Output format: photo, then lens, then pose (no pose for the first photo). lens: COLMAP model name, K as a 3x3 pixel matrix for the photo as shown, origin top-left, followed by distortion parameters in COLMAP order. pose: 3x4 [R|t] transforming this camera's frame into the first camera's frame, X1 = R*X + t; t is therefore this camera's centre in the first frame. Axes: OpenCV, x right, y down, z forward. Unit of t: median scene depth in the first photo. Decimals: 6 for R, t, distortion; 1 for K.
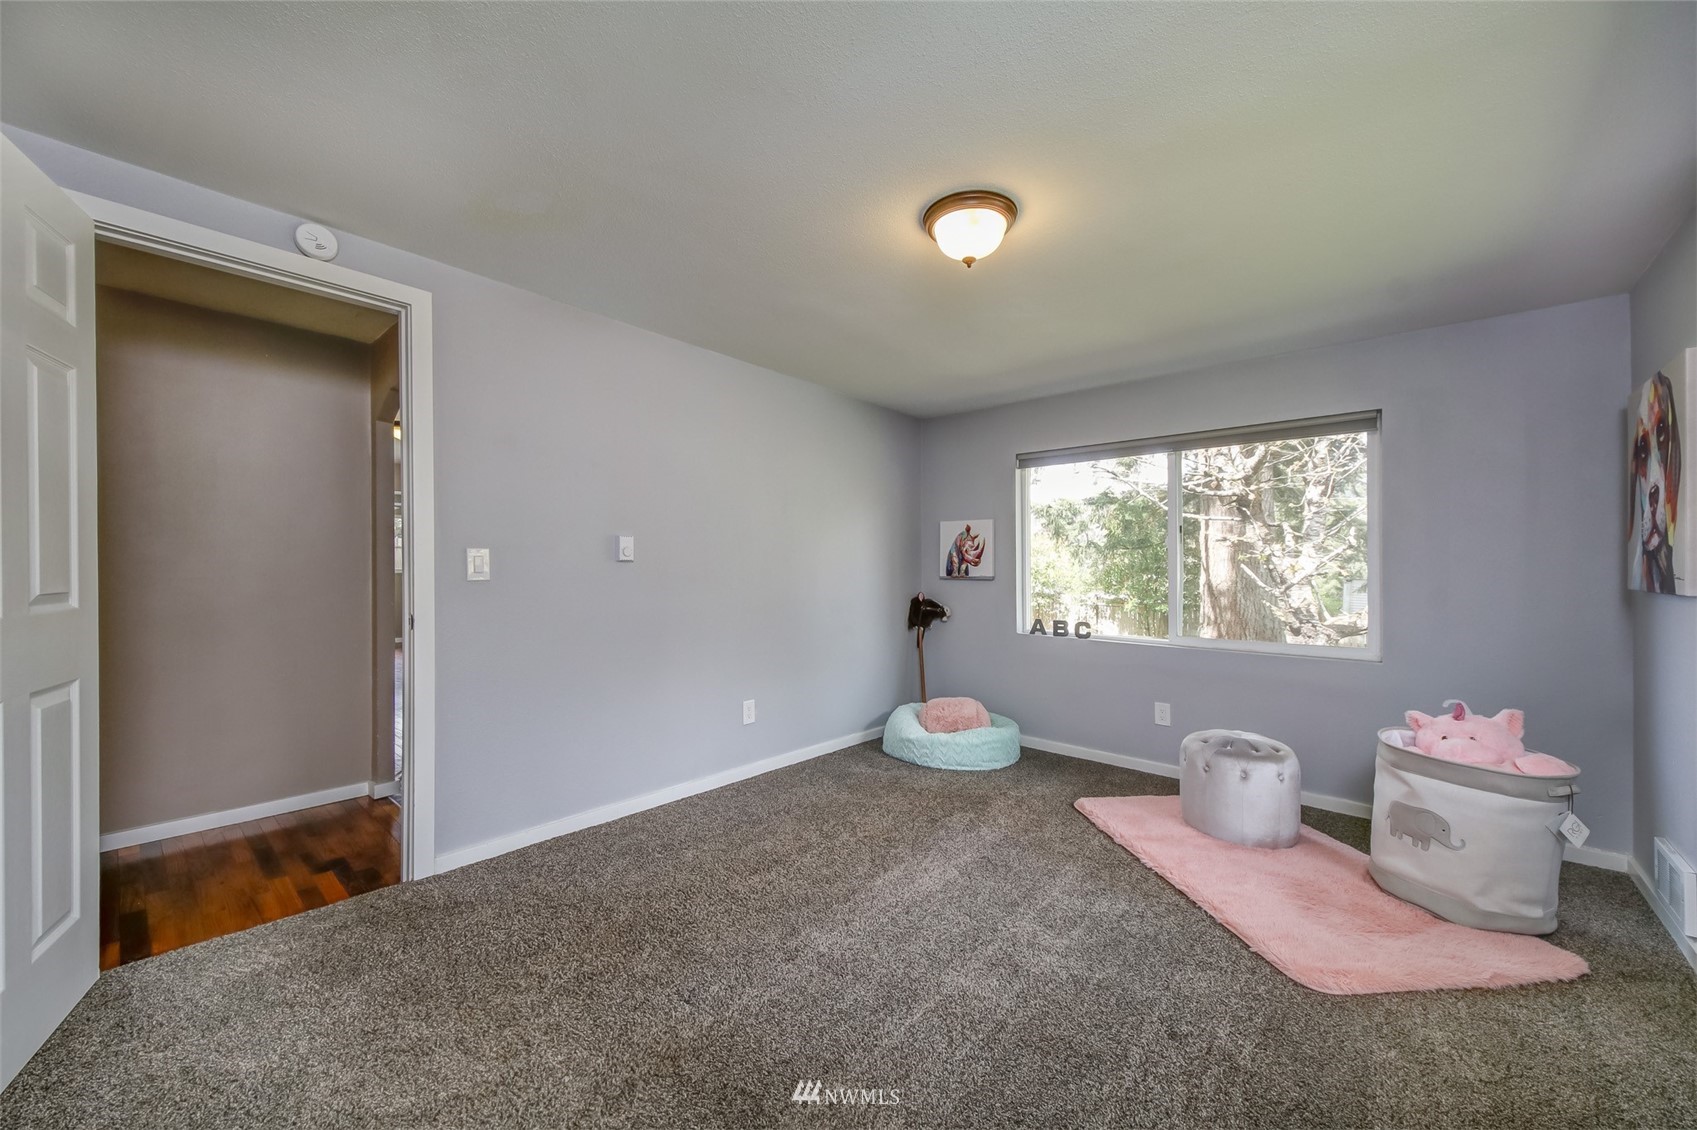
lens RADIAL K [[659.6, 0, 843.2], [0, 659.6, 564.5], [0, 0, 1]] dist [0.021651, -0.000318]
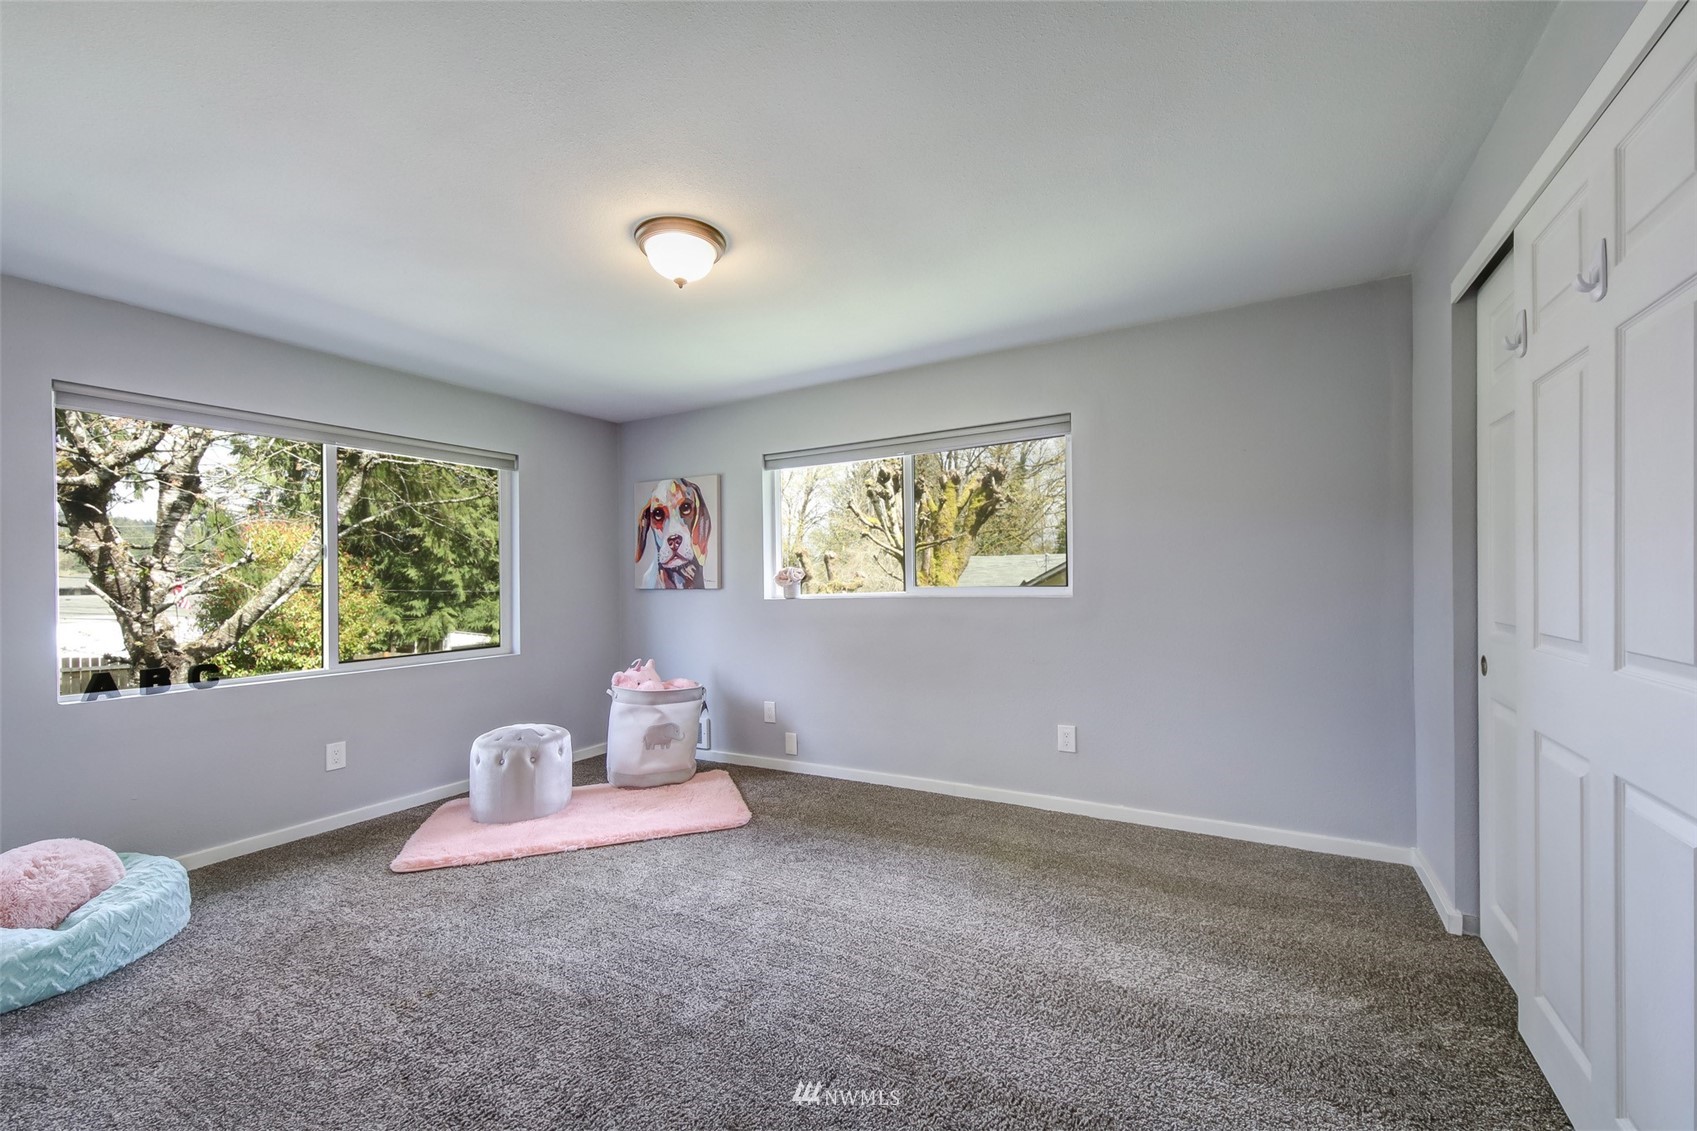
lens RADIAL K [[688.3, 0, 833.2], [0, 688.3, 588.6], [0, 0, 1]] dist [0.009701, -0.000515]
pose [[-0.191849, -0.021279, 0.981194, -0.839264], [0.015620, 0.999572, 0.024732, -0.002273], [-0.981300, 0.020071, -0.191434, 0.891551]]
